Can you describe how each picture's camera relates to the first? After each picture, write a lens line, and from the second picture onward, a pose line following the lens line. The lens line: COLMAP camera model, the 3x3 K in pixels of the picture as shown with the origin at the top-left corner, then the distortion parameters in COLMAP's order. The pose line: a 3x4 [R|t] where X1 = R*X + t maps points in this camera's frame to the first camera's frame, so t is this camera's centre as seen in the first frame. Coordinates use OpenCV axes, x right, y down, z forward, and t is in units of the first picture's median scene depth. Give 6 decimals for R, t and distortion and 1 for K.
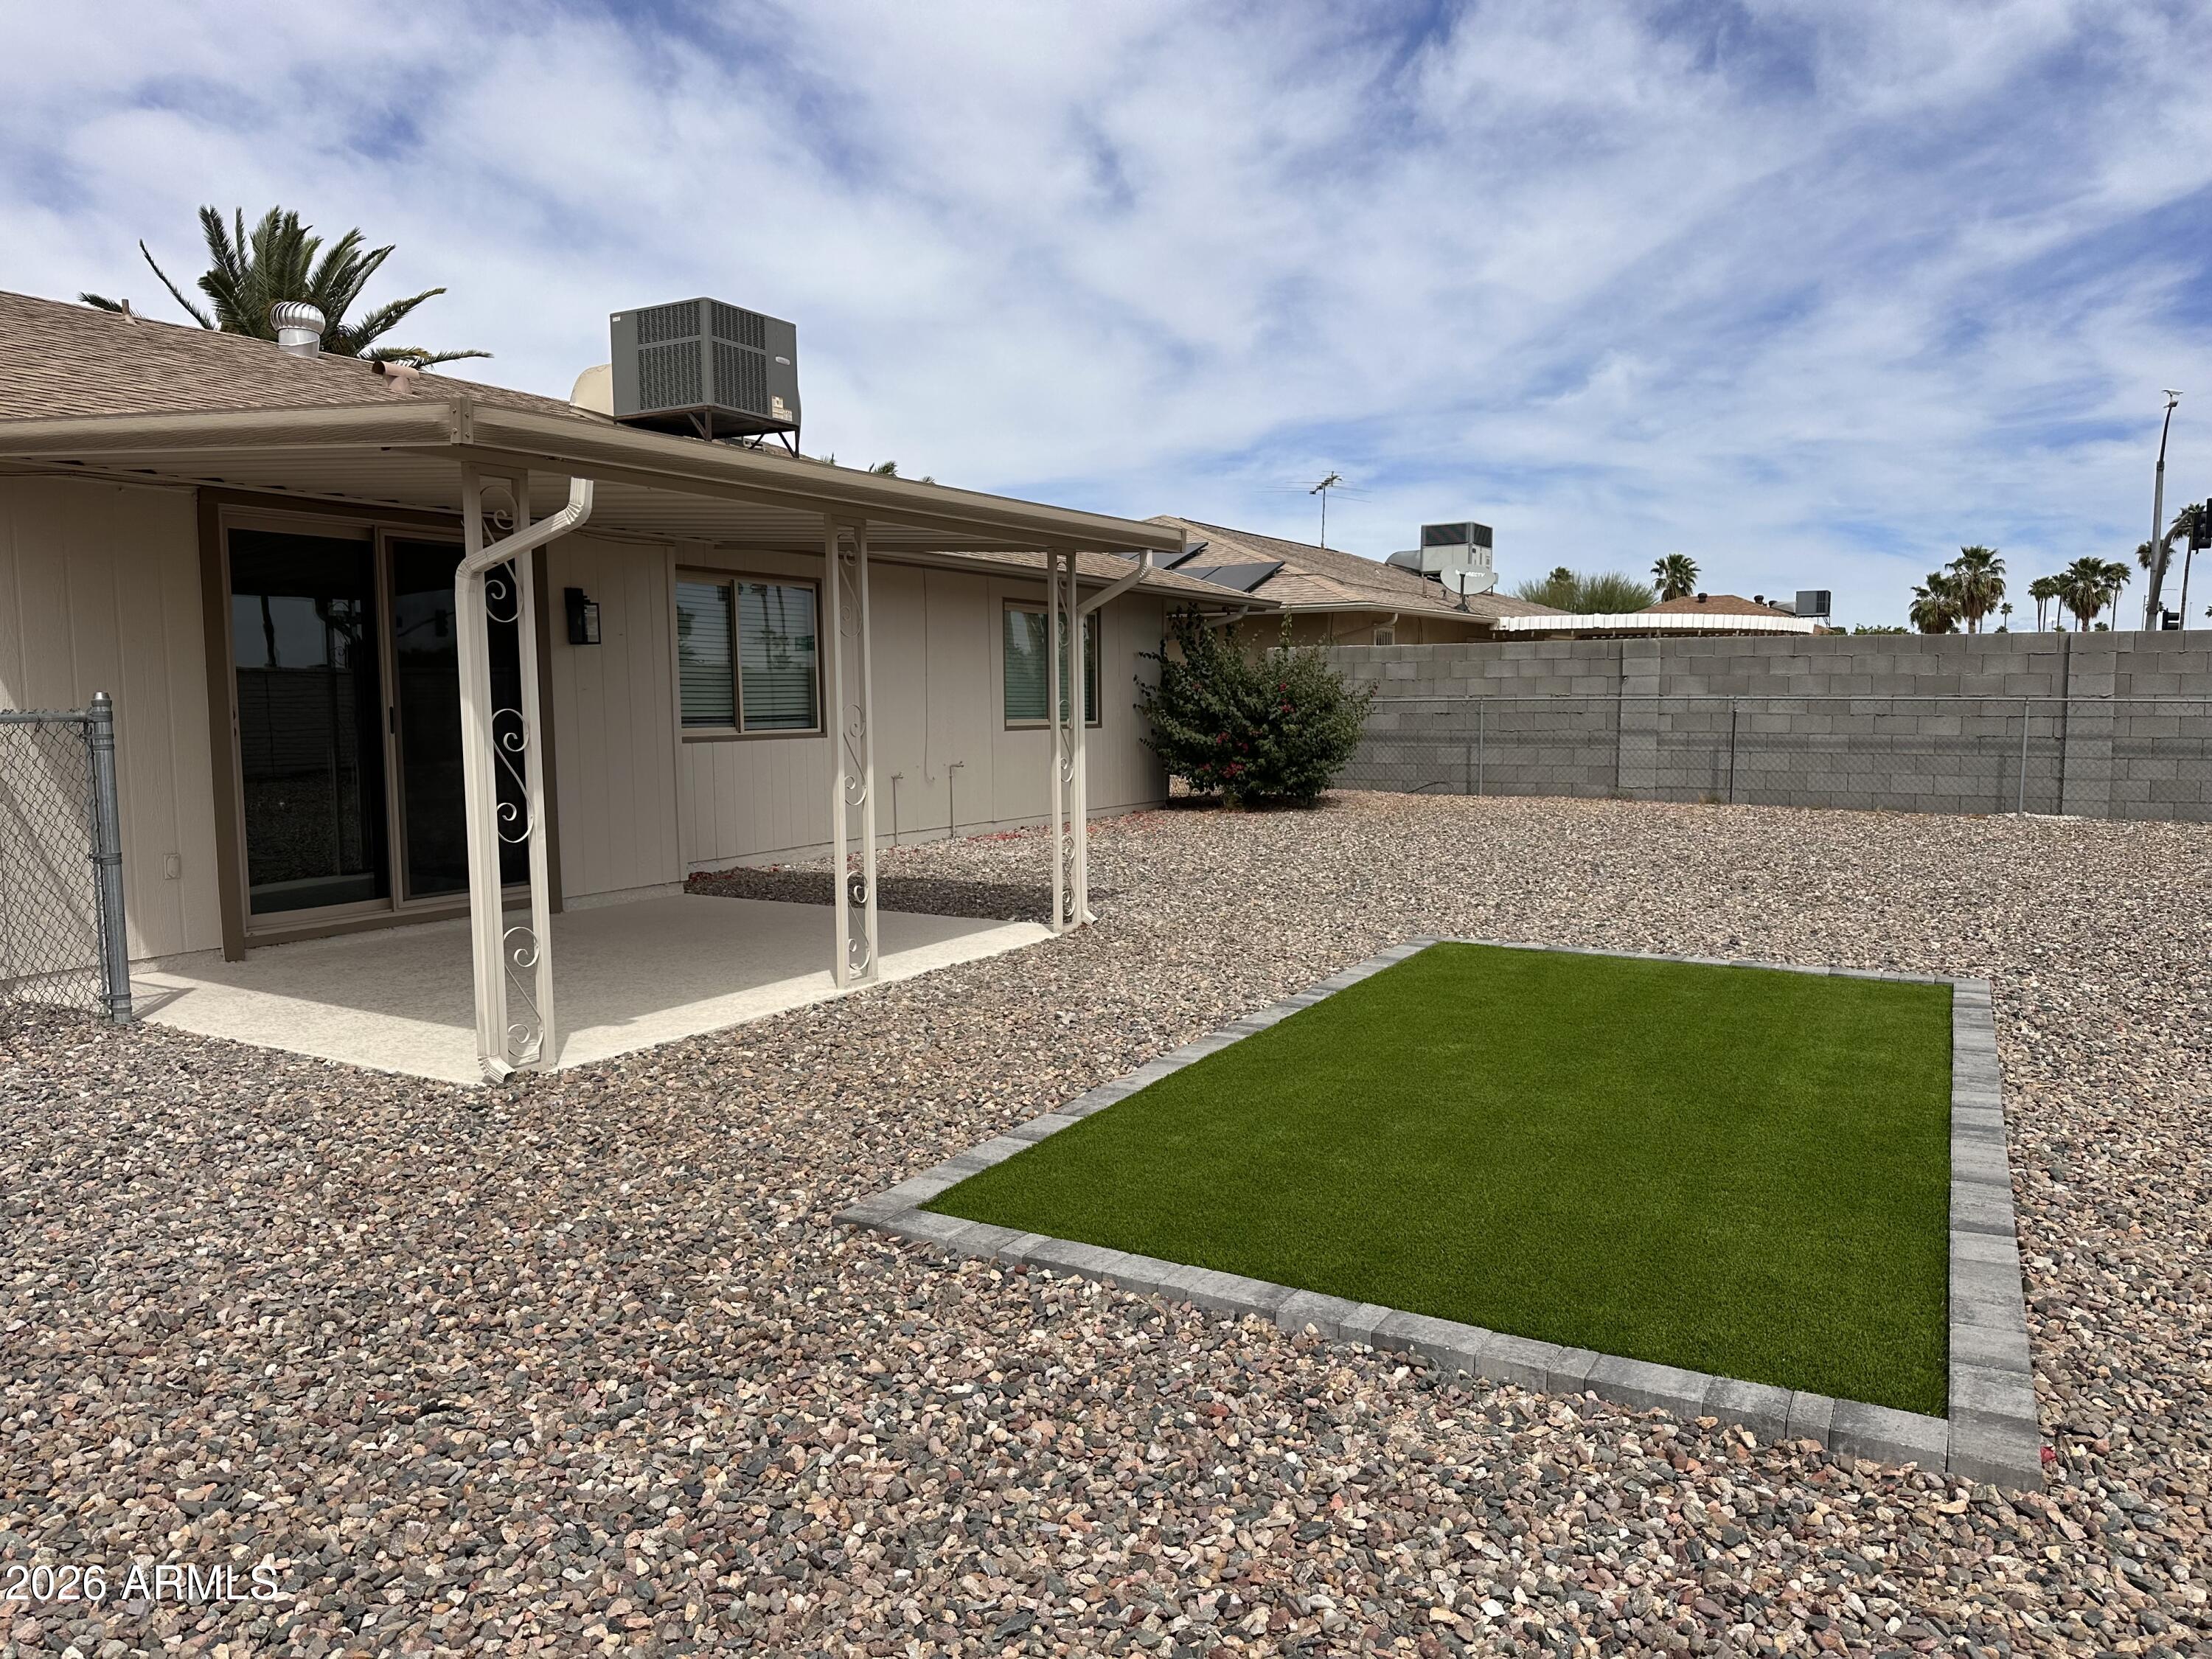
lens RADIAL K [[1552.0, 0, 1089.5], [0, 1552.0, 824.1], [0, 0, 1]] dist [0.078161, -0.106234]
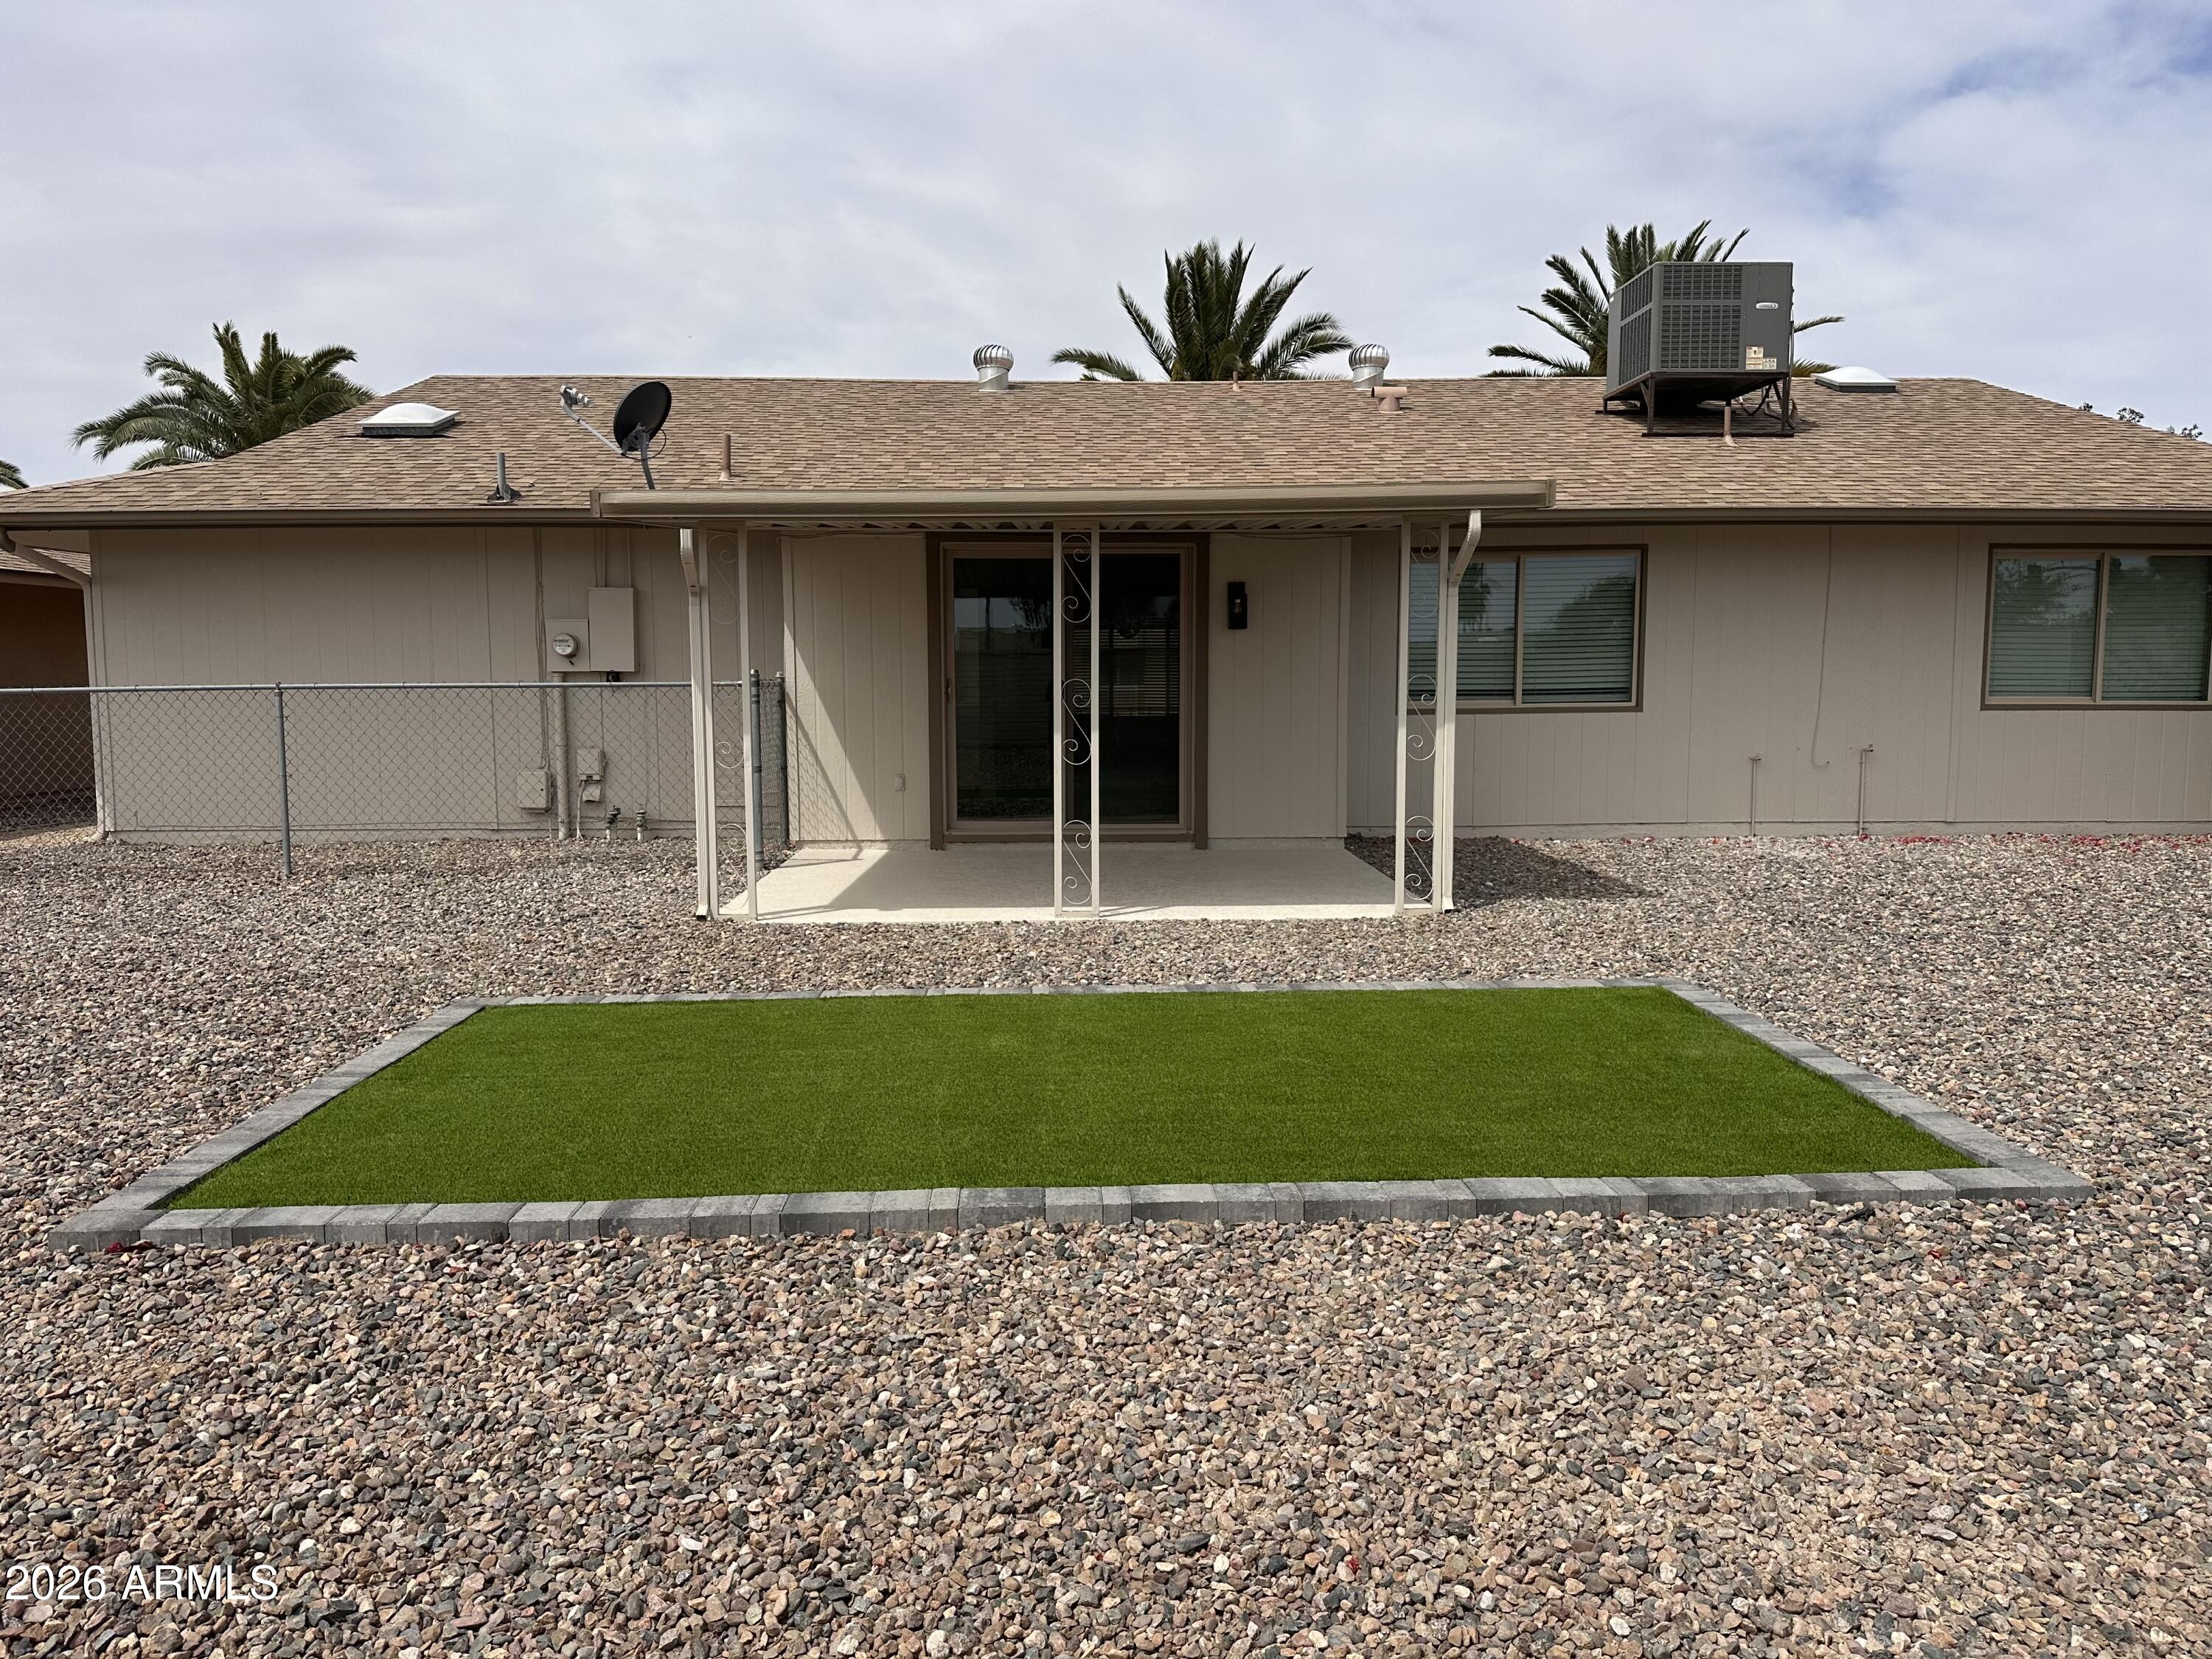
lens RADIAL K [[1552.0, 0, 1123.4], [0, 1552.0, 814.3], [0, 0, 1]] dist [0.078161, -0.106234]
pose [[0.514942, 0.080015, -0.853482, 0.148392], [-0.070172, 0.996227, 0.051060, -0.006067], [0.854348, 0.033597, 0.518614, 0.071278]]
